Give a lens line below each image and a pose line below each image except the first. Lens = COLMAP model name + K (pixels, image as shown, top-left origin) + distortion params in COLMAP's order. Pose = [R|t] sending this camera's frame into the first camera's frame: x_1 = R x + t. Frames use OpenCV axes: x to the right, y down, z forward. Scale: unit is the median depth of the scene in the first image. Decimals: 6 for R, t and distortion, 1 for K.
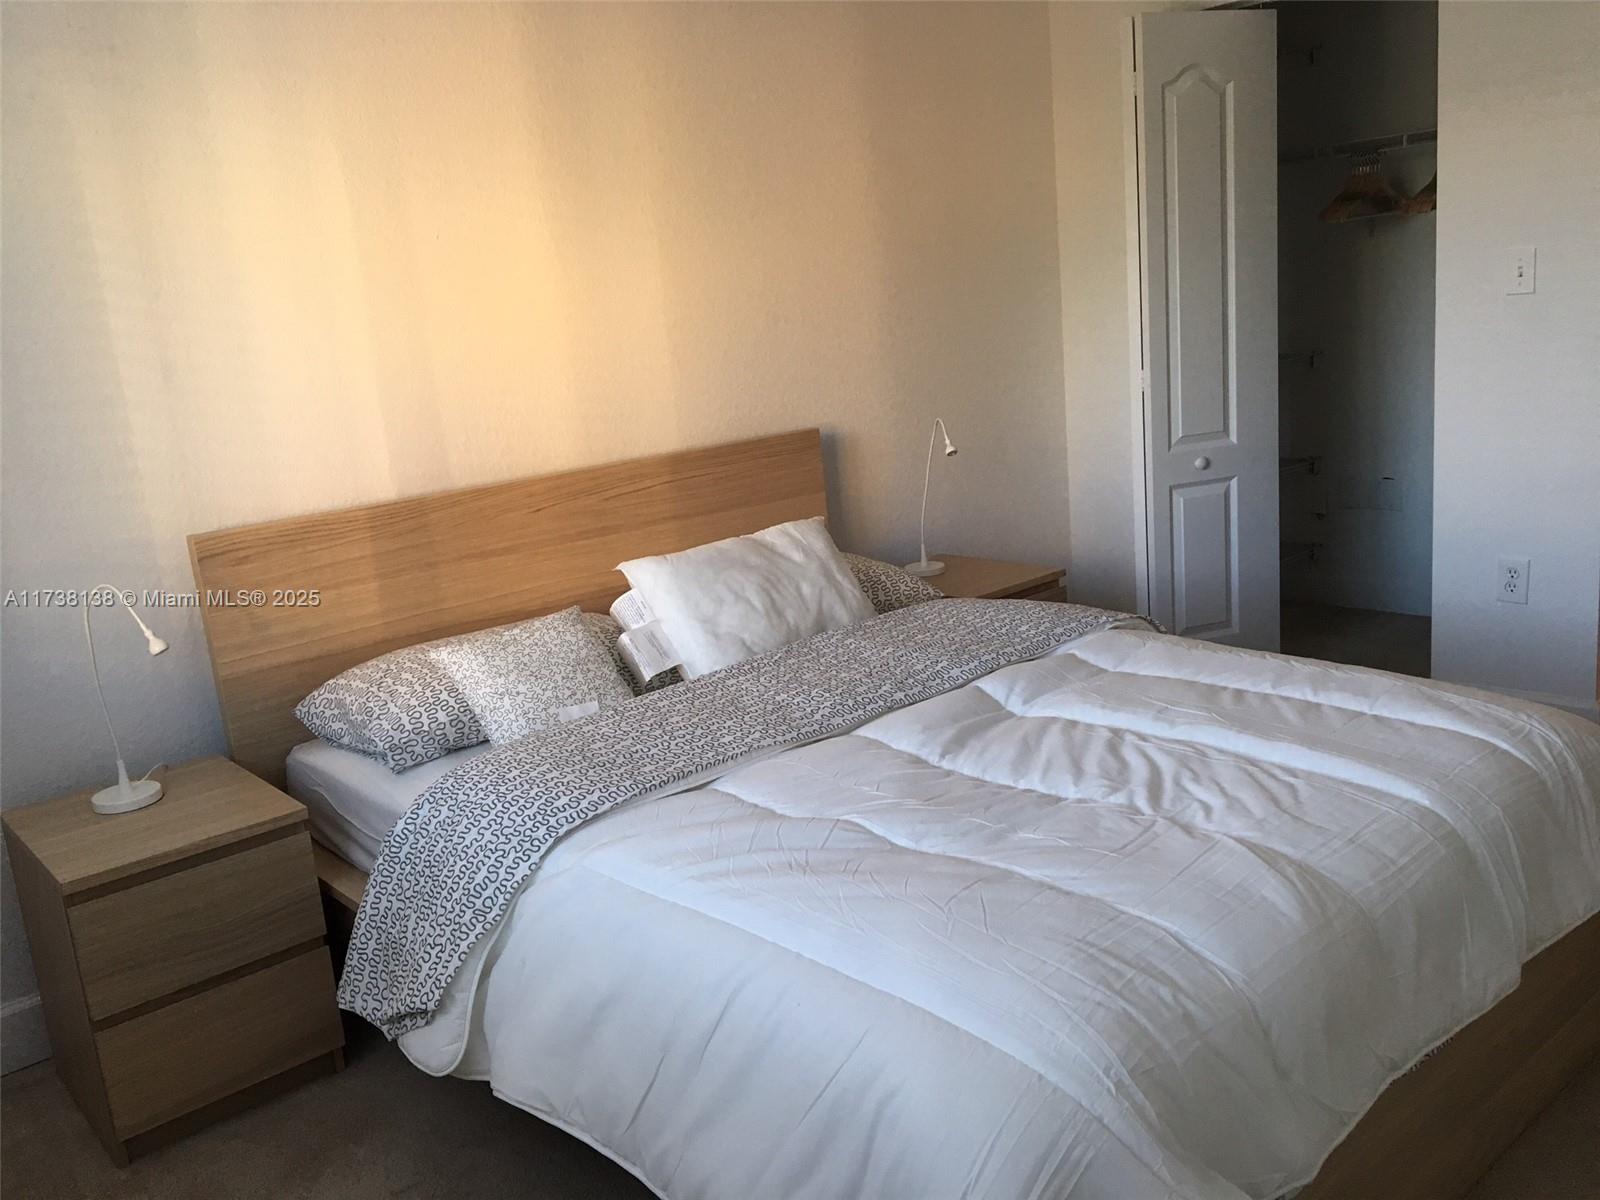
lens RADIAL K [[1343.0, 0, 788.6], [0, 1343.0, 590.2], [0, 0, 1]] dist [0.084131, -0.118031]
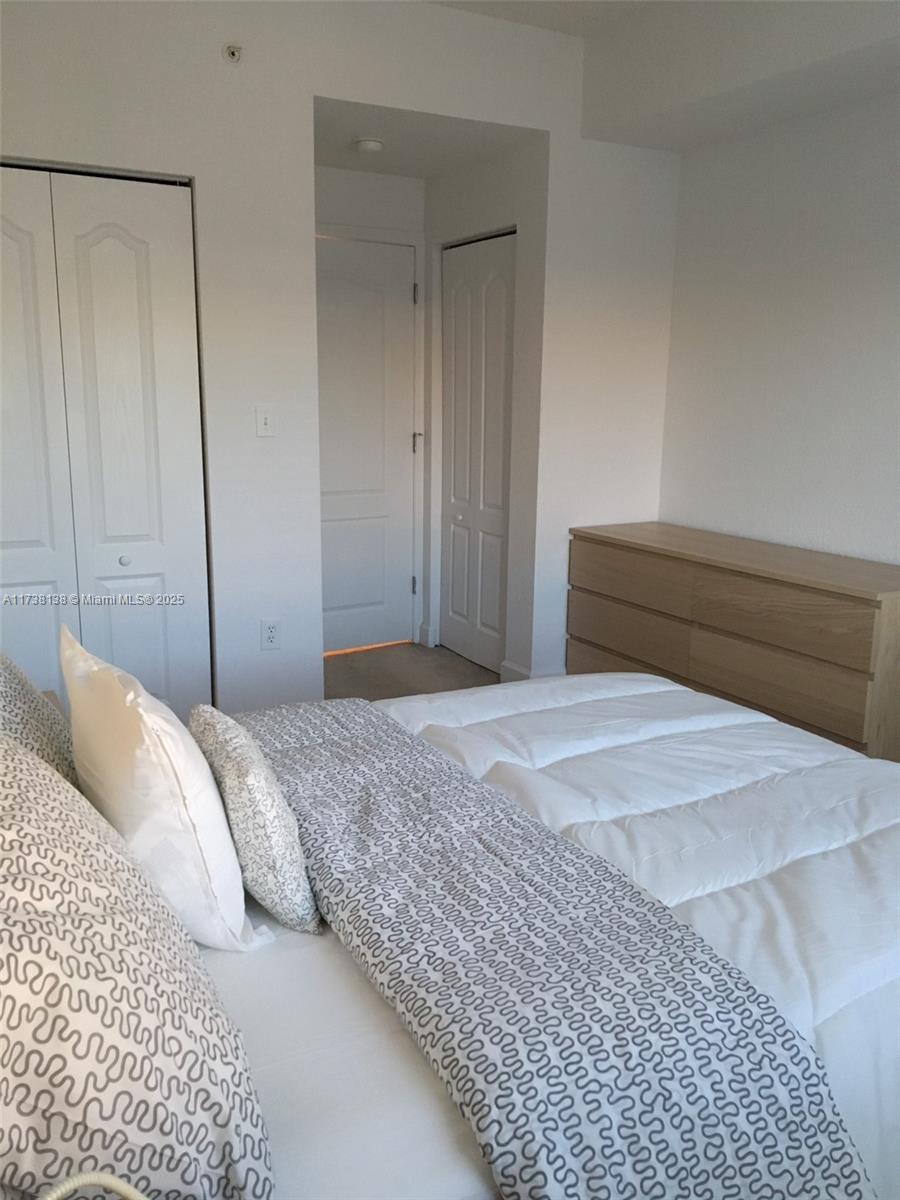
lens RADIAL K [[1007.2, 0, 460.8], [0, 1007.2, 604.5], [0, 0, 1]] dist [0.084131, -0.118031]
pose [[0.148890, -0.107004, 0.983047, -0.725785], [0.166602, 0.982631, 0.081726, -0.137350], [-0.974718, 0.151610, 0.164131, 0.929514]]
